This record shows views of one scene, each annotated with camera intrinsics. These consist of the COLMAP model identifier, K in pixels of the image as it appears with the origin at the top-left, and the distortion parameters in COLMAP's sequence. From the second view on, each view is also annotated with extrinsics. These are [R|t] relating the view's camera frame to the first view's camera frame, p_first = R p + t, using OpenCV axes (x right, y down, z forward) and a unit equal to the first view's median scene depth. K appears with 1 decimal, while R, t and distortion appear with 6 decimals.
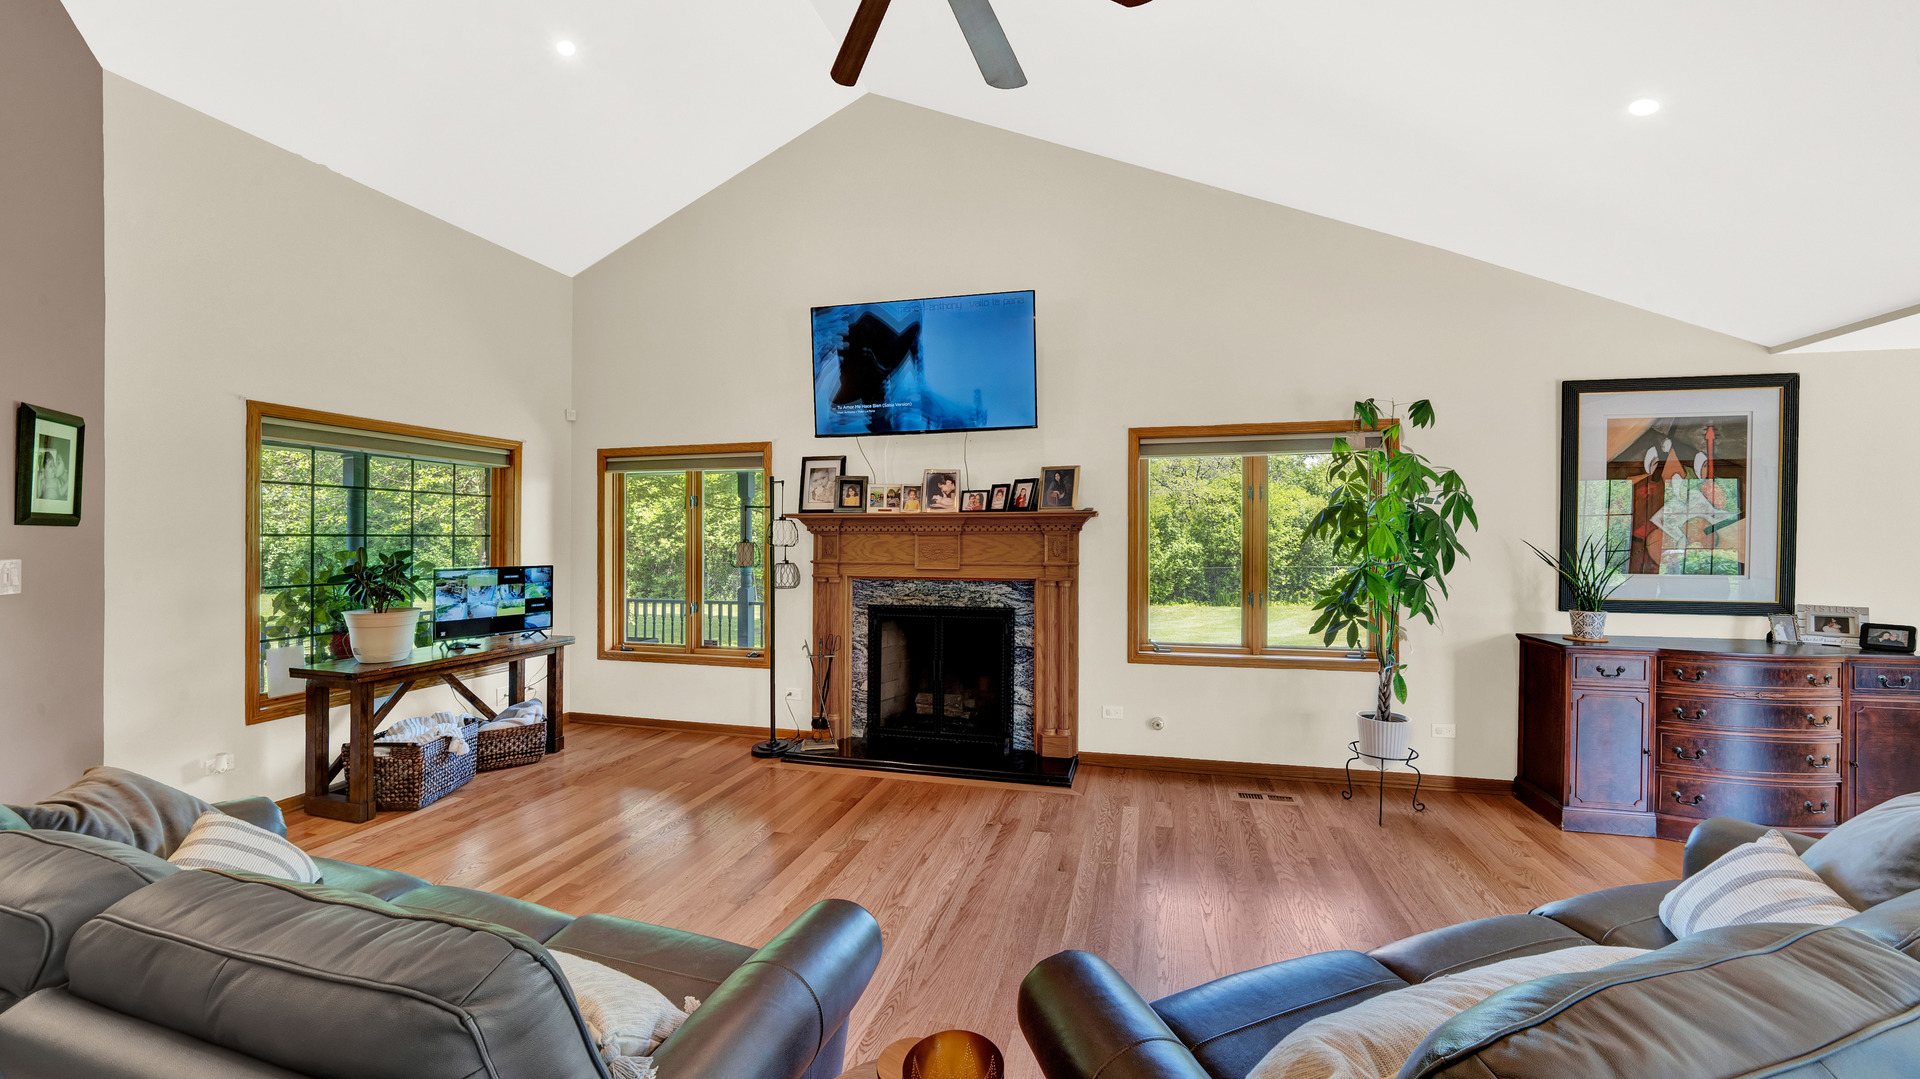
lens RADIAL K [[685.8, 0, 960.0], [0, 685.8, 539.5], [0, 0, 1]] dist [-0.019973, 0.000048]
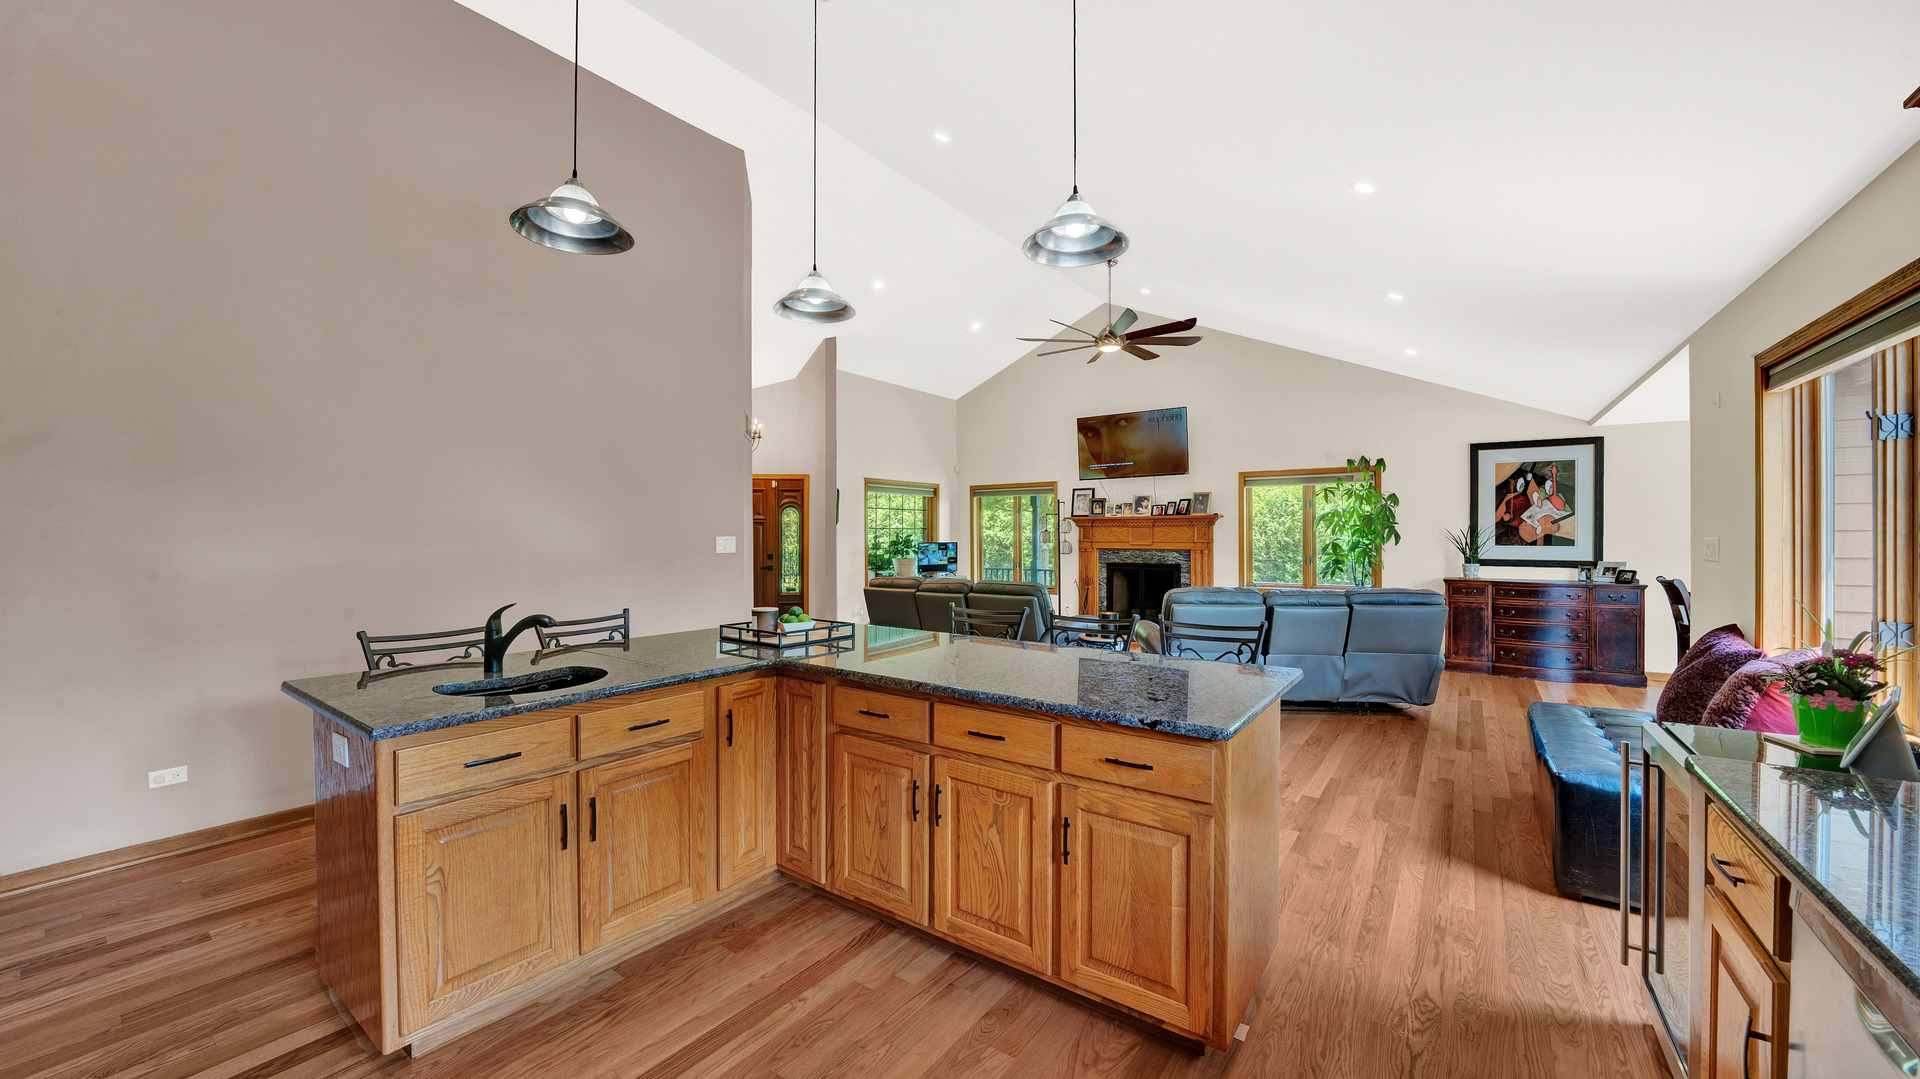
lens RADIAL K [[702.9, 0, 960.7], [0, 702.9, 532.5], [0, 0, 1]] dist [-0.020173, 0.000001]
pose [[0.932071, -0.002694, -0.362266, 0.231082], [0.000701, 0.999984, -0.005632, 0.020871], [0.362275, 0.004995, 0.932058, -1.151249]]
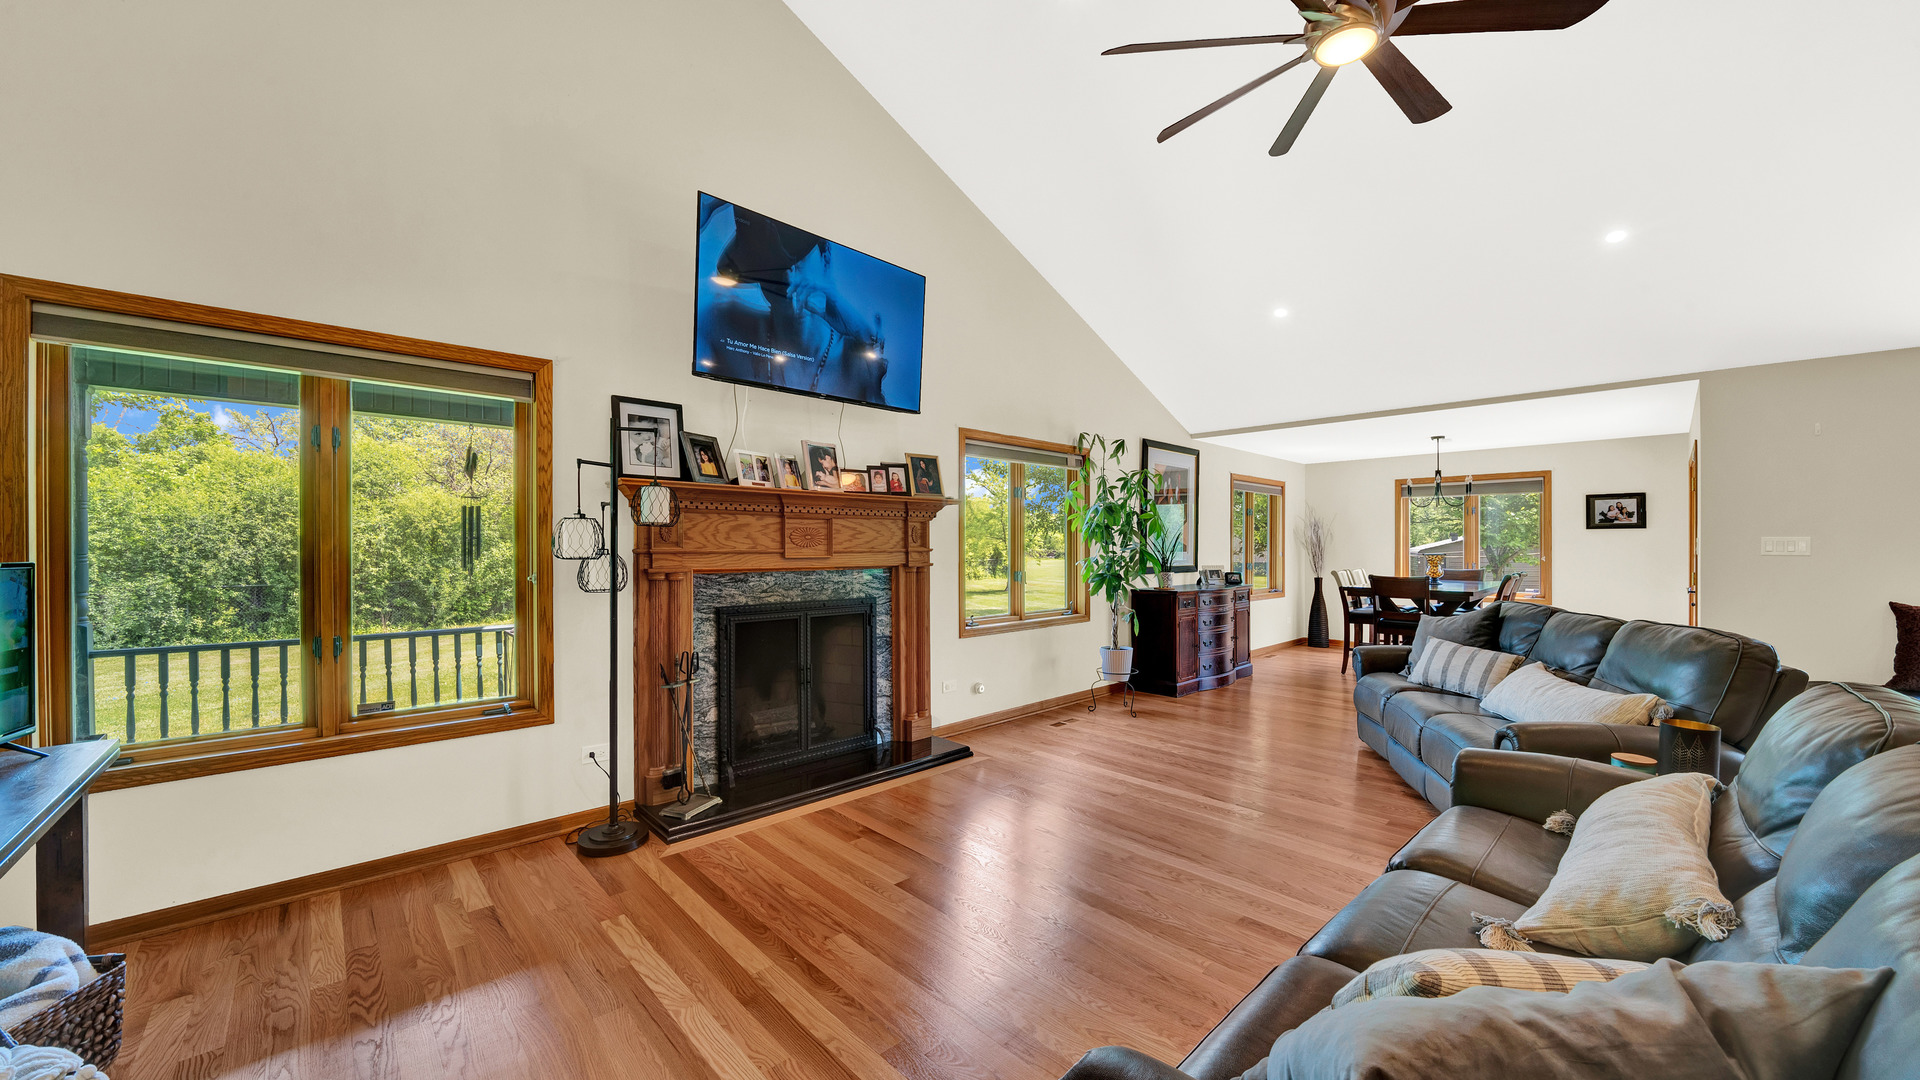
lens RADIAL K [[685.4, 0, 959.7], [0, 685.4, 550.3], [0, 0, 1]] dist [-0.014488, 0.000310]
pose [[0.533767, -0.004583, 0.845619, -0.695977], [0.002965, 0.999989, 0.003548, 0.033491], [-0.845626, 0.000613, 0.533775, 0.407474]]
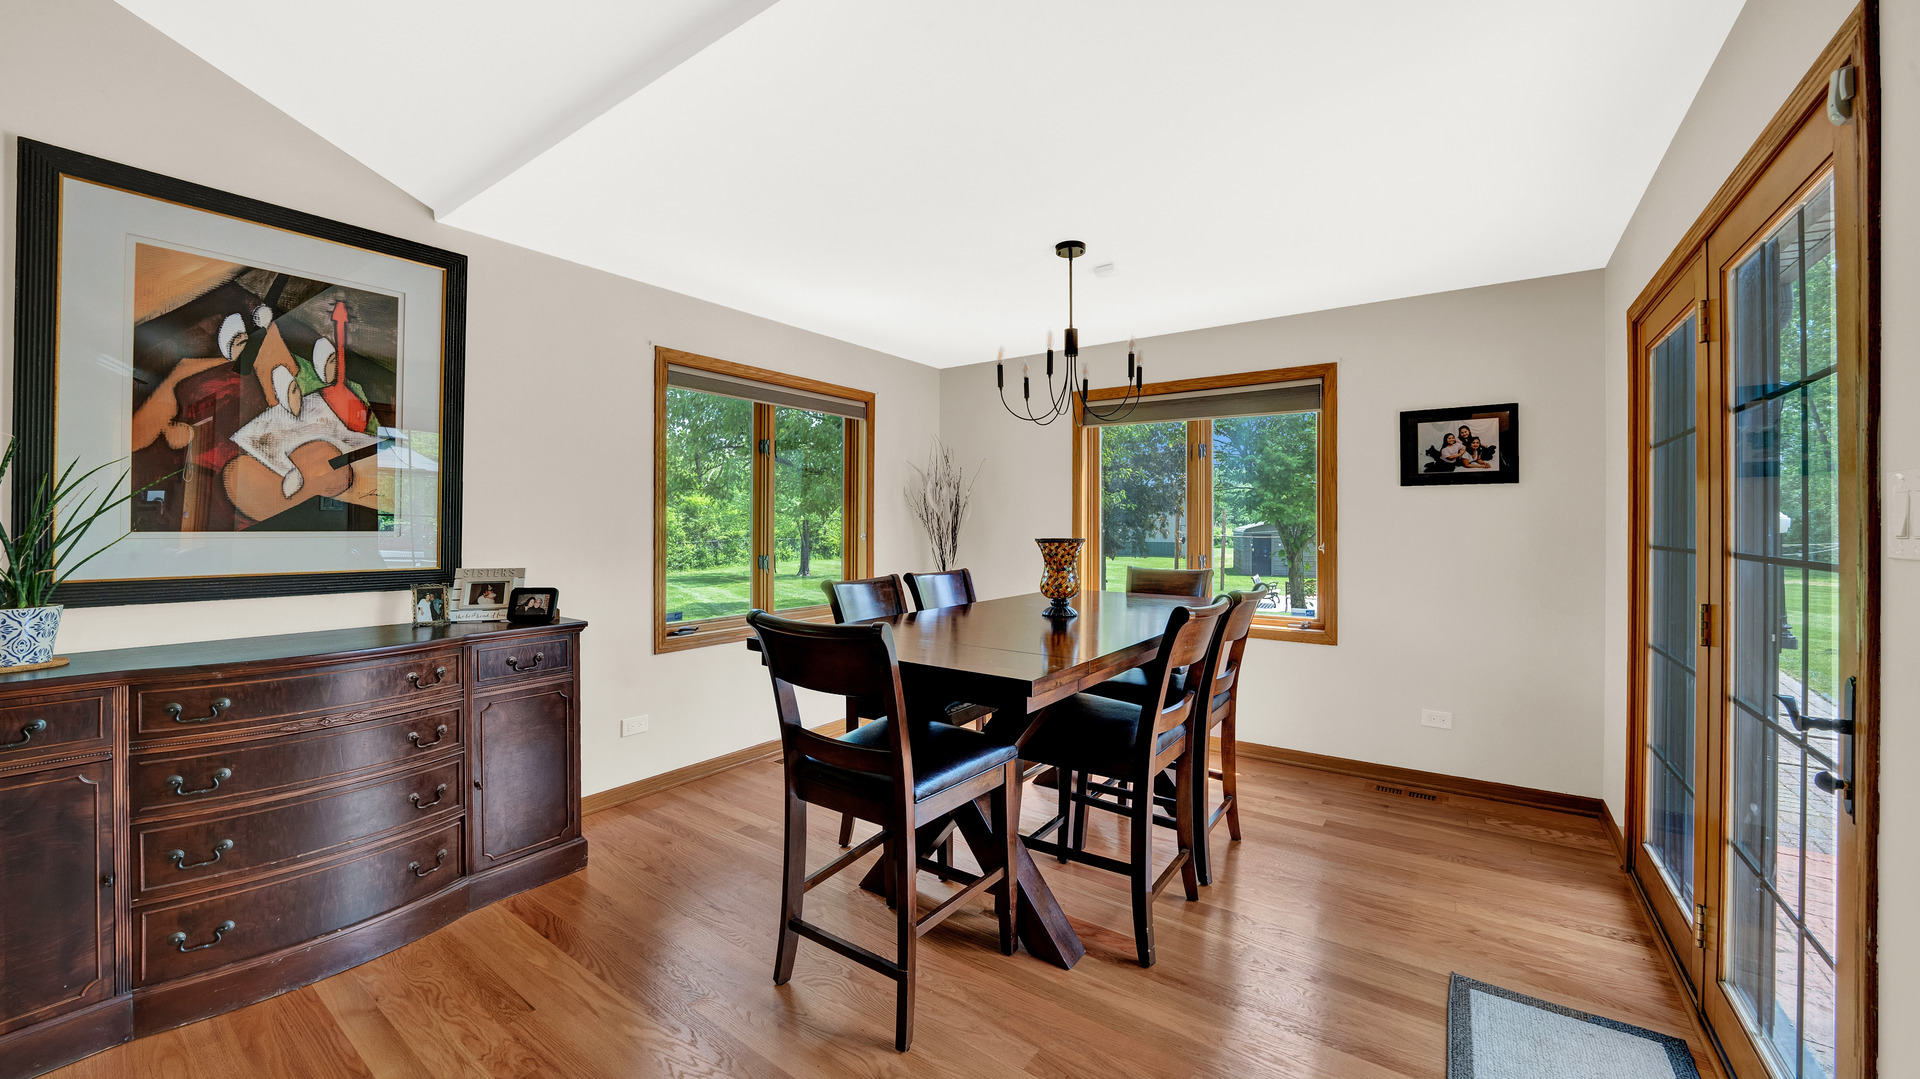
lens RADIAL K [[730.9, 0, 949.1], [0, 730.9, 521.3], [0, 0, 1]] dist [-0.000177, -0.000091]
pose [[0.377901, 0.000052, 0.925846, 0.570245], [-0.002397, 0.999997, 0.000922, 0.034309], [-0.925843, -0.002568, 0.377900, 0.154865]]
